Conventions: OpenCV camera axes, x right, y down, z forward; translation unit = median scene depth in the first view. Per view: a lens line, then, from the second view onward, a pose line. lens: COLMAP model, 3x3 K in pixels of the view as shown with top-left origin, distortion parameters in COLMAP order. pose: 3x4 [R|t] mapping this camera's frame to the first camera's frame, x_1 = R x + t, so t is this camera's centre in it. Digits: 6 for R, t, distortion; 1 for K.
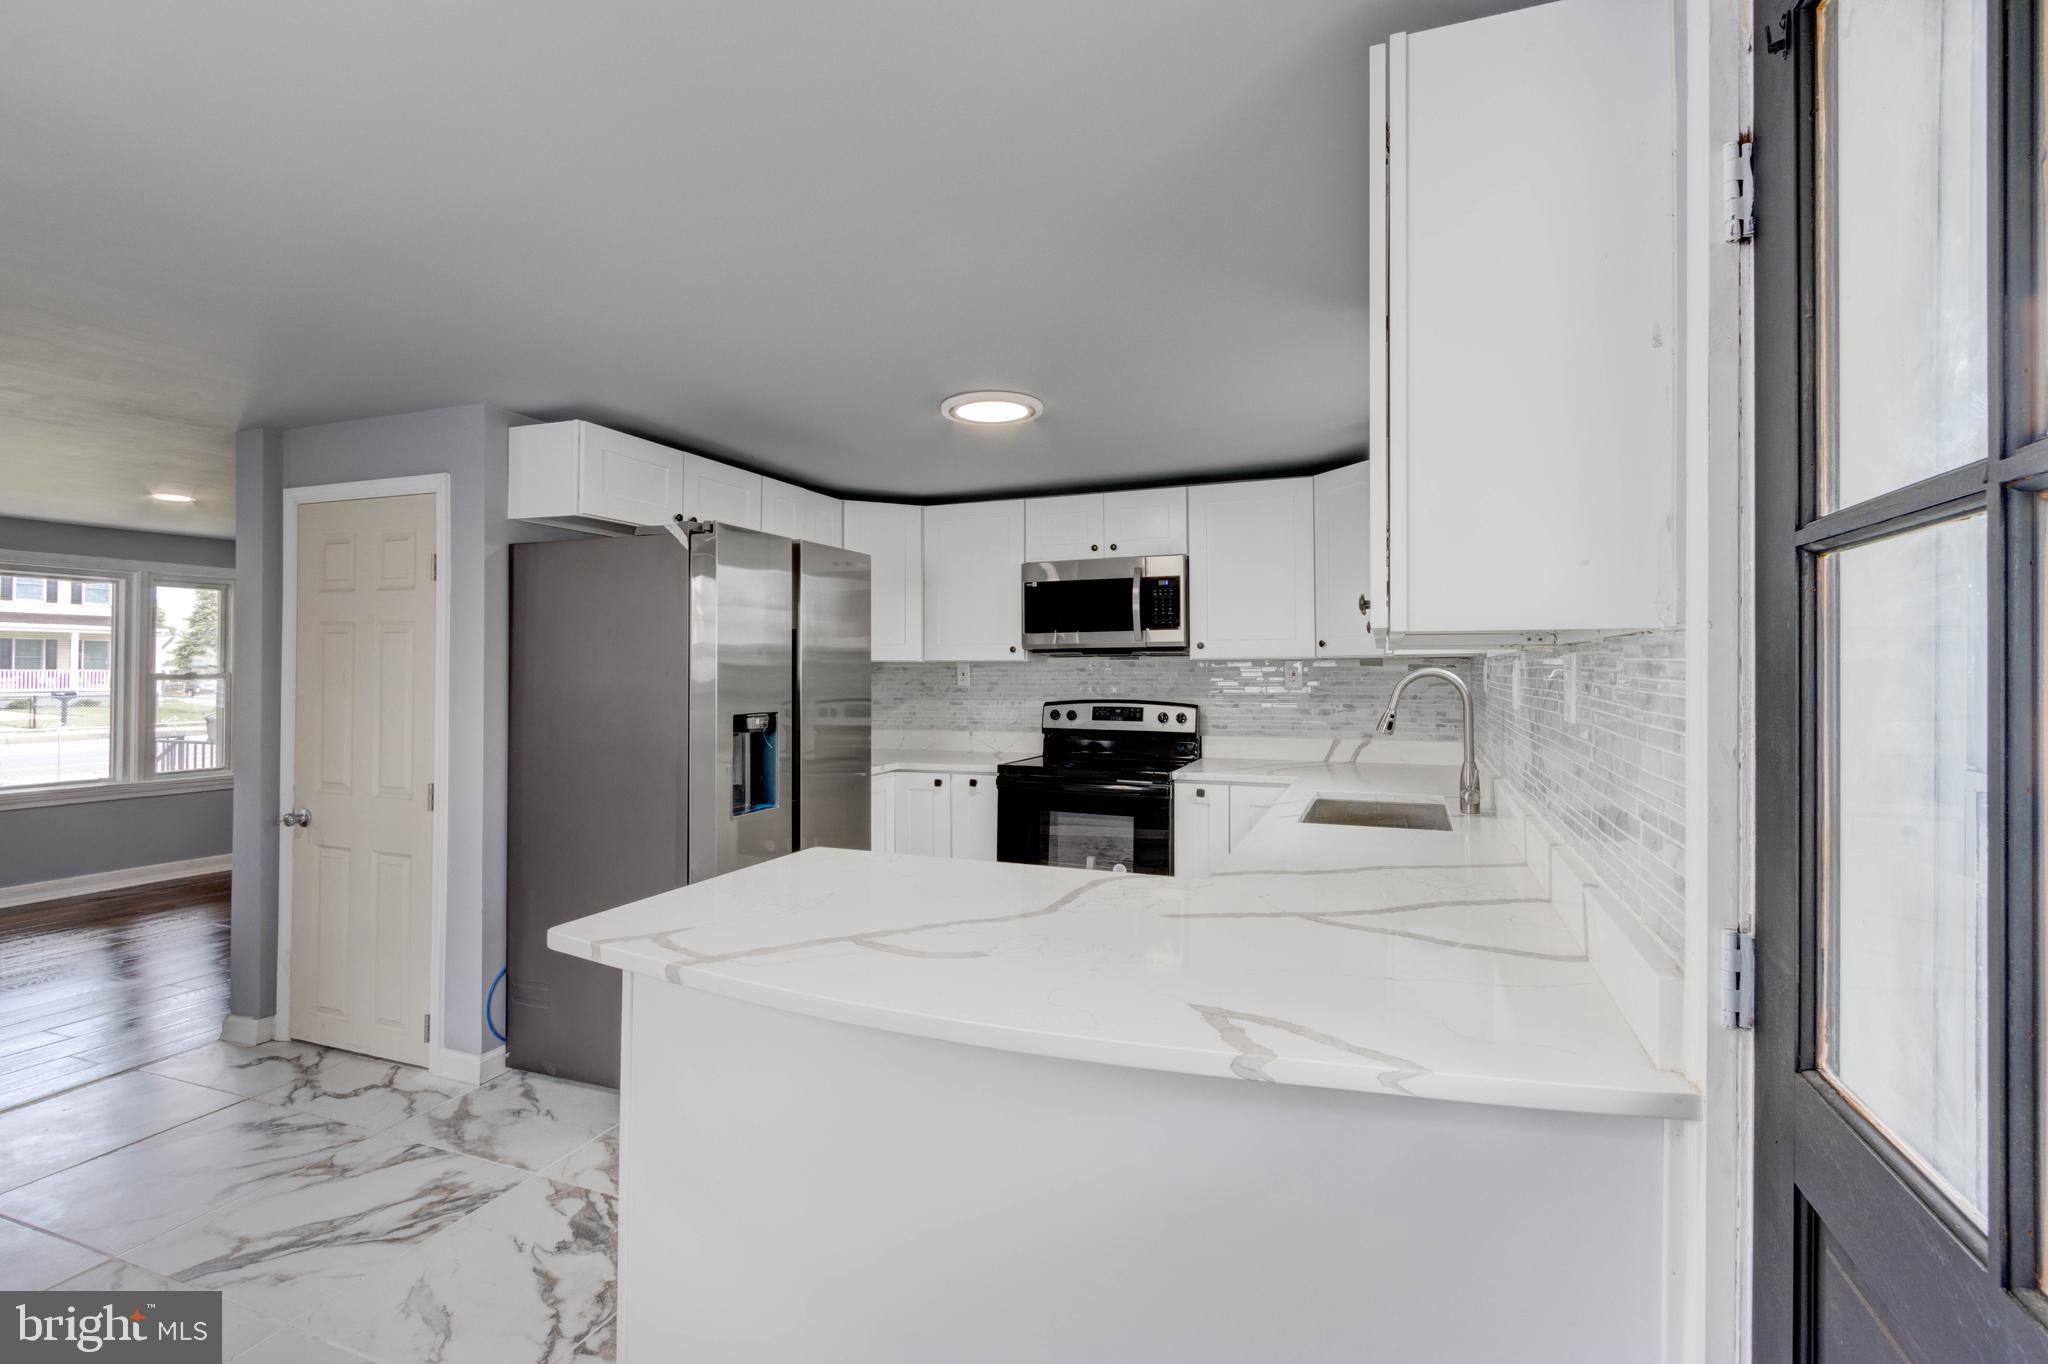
lens RADIAL K [[932.8, 0, 1028.9], [0, 932.8, 659.2], [0, 0, 1]] dist [0.001409, -0.000367]
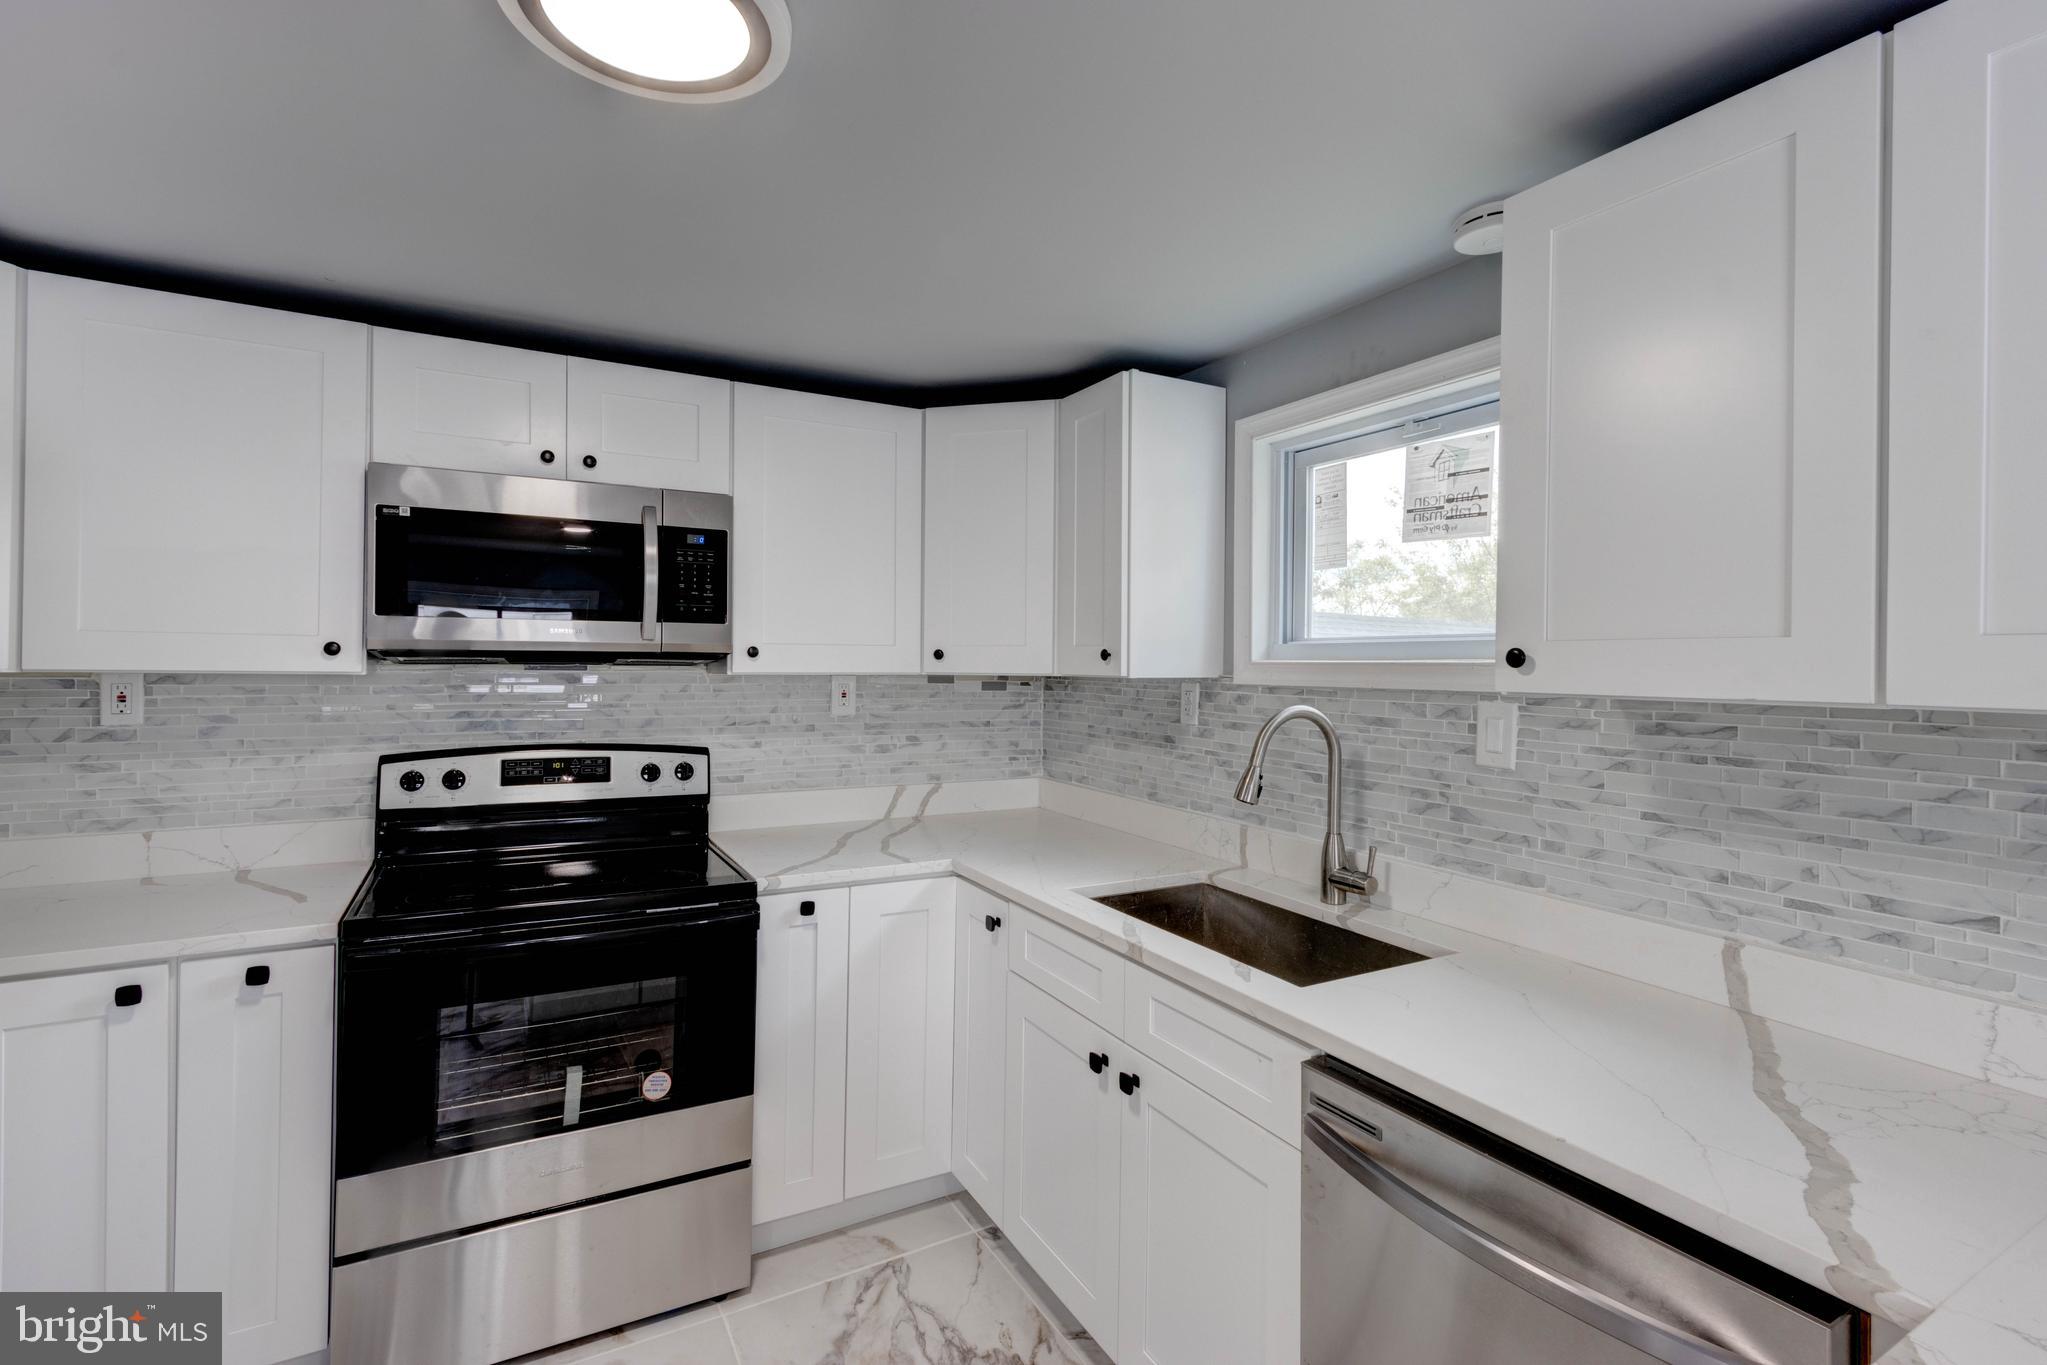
lens RADIAL K [[932.4, 0, 1028.4], [0, 932.4, 659.7], [0, 0, 1]] dist [0.001409, -0.000367]
pose [[0.628275, 0.013235, 0.777878, -0.201722], [-0.024471, 0.999697, 0.002755, -0.018509], [-0.777606, -0.020766, 0.628409, 0.580360]]
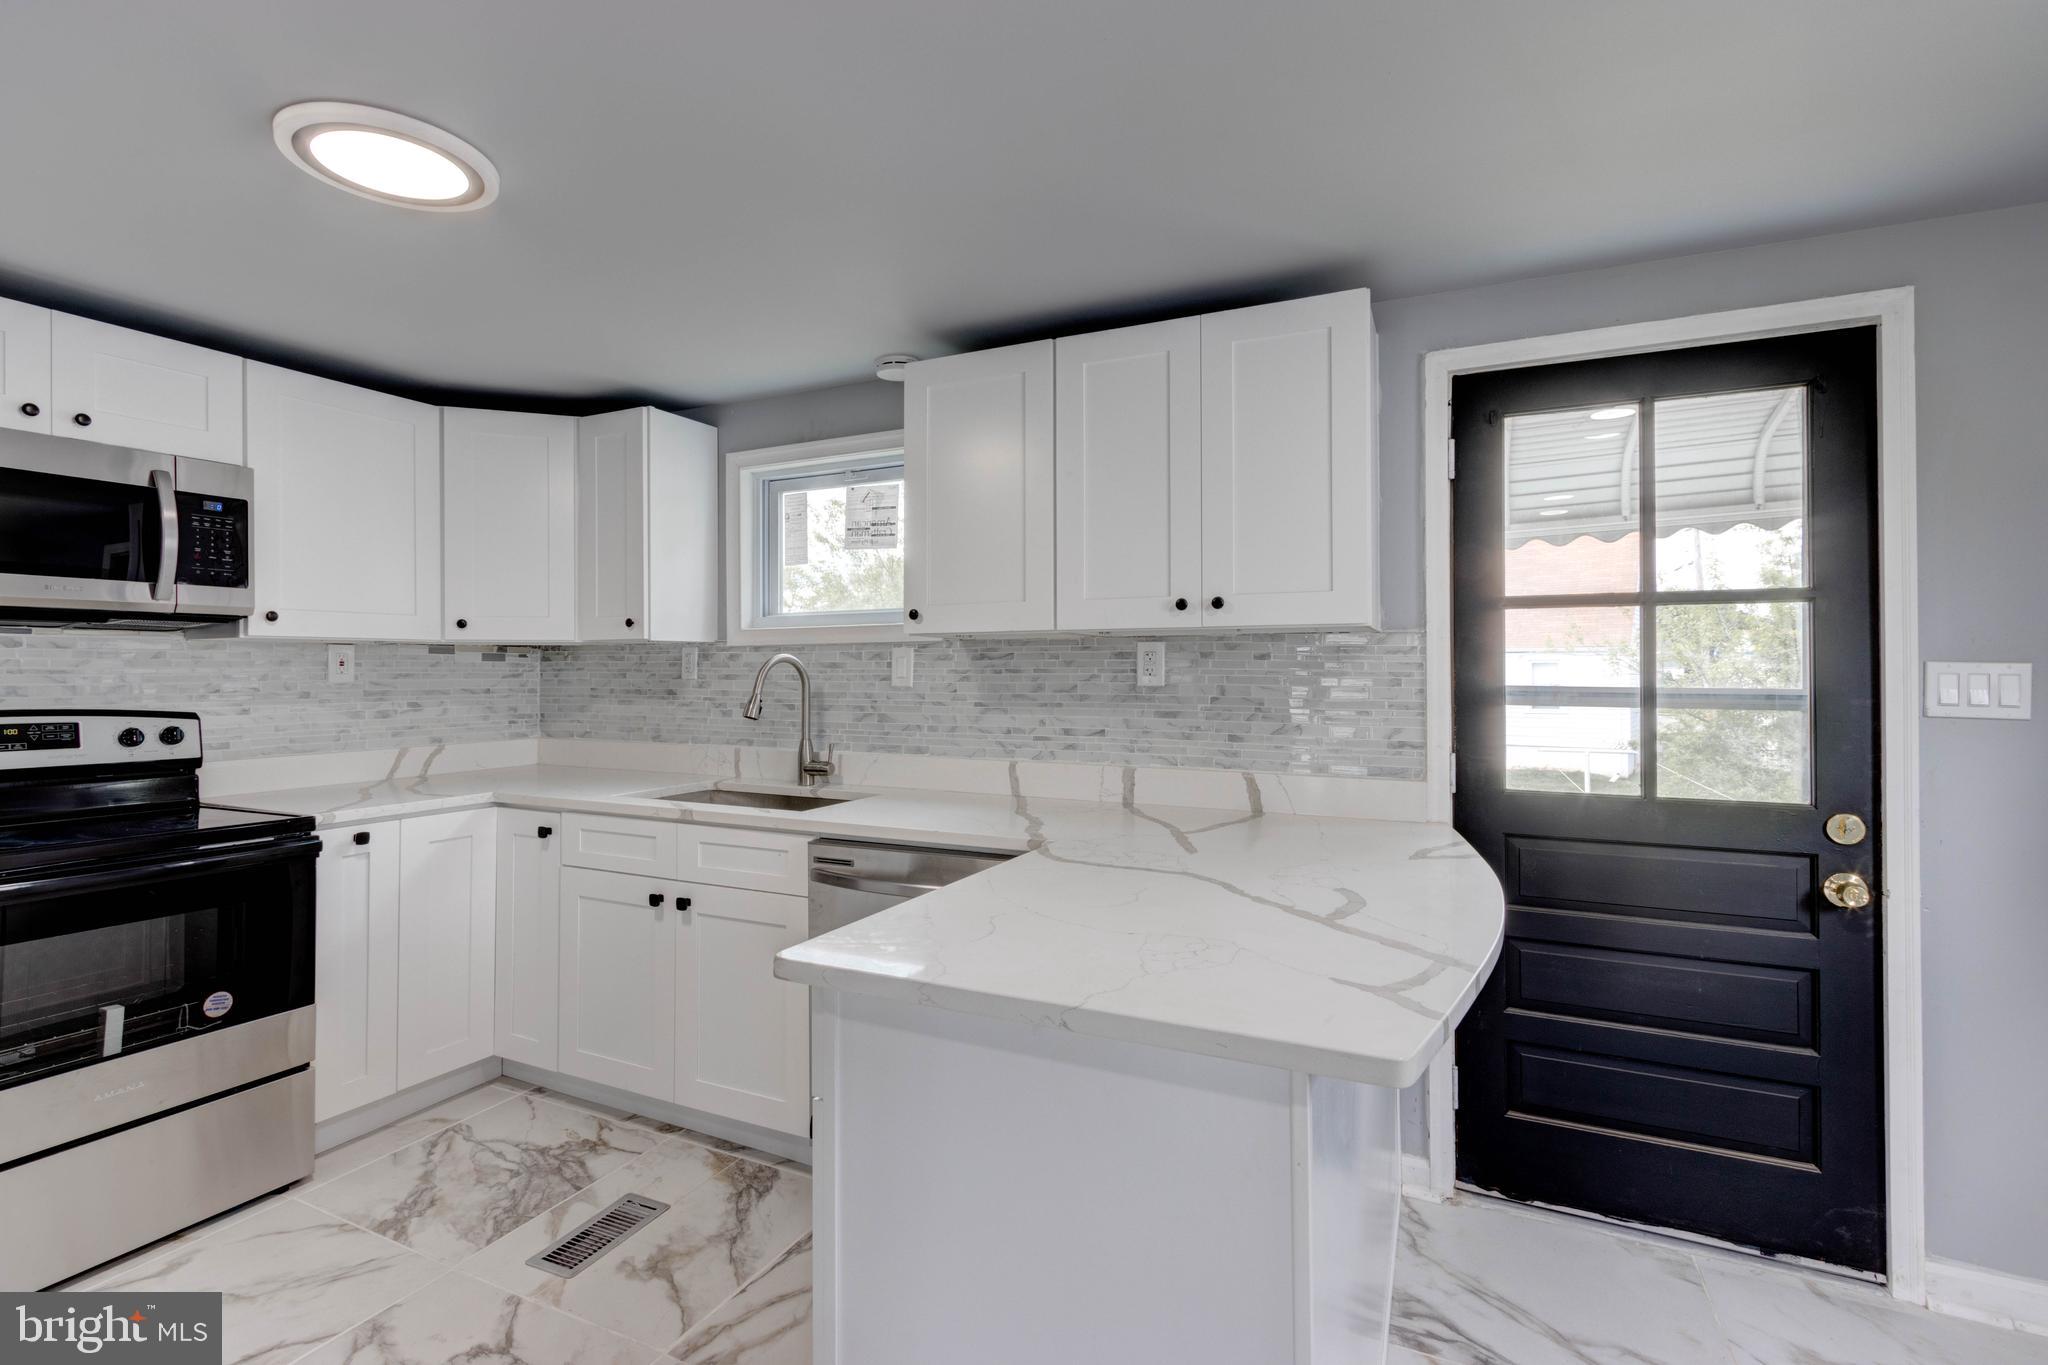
lens RADIAL K [[932.8, 0, 1028.9], [0, 932.8, 659.7], [0, 0, 1]] dist [0.001409, -0.000367]
pose [[0.067331, 0.014396, 0.997627, -0.493323], [-0.010426, 0.999851, -0.013725, 0.021854], [-0.997676, -0.009477, 0.067471, 0.527084]]
